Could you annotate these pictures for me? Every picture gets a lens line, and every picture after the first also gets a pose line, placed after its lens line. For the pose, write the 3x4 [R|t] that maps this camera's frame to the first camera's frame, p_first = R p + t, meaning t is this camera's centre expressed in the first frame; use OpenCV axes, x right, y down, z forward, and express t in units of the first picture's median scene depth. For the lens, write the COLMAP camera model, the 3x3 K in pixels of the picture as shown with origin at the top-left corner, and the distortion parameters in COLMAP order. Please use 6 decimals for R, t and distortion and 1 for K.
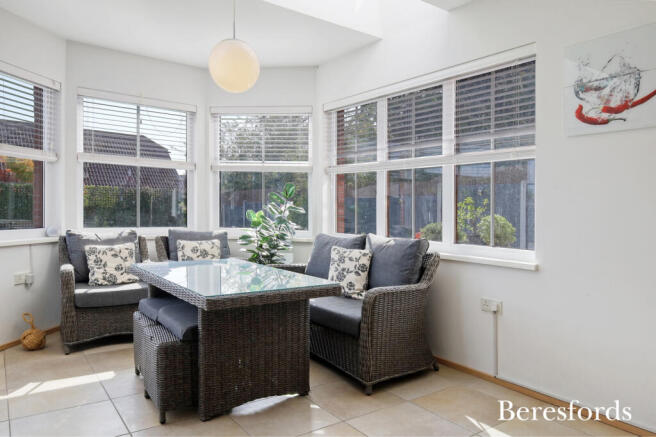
lens RADIAL K [[460.4, 0, 328.2], [0, 460.4, 219.4], [0, 0, 1]] dist [-0.001397, 0.004354]
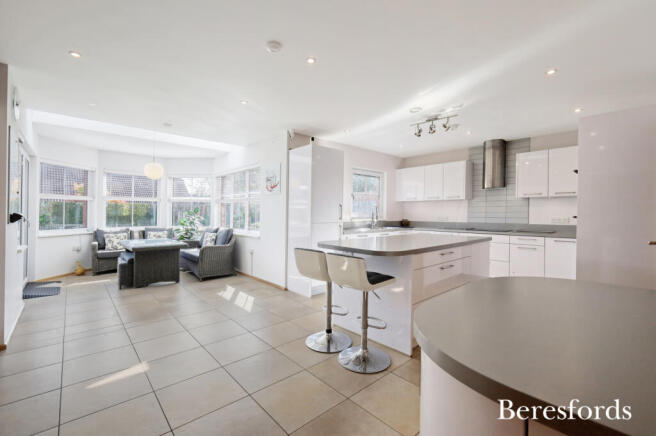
lens RADIAL K [[286.3, 0, 332.9], [0, 286.3, 206.3], [0, 0, 1]] dist [0.000563, -0.000103]
pose [[0.993556, -0.012702, 0.112627, 0.520163], [0.017626, 0.998927, -0.042830, -0.006441], [-0.111962, 0.044540, 0.992714, -0.671882]]
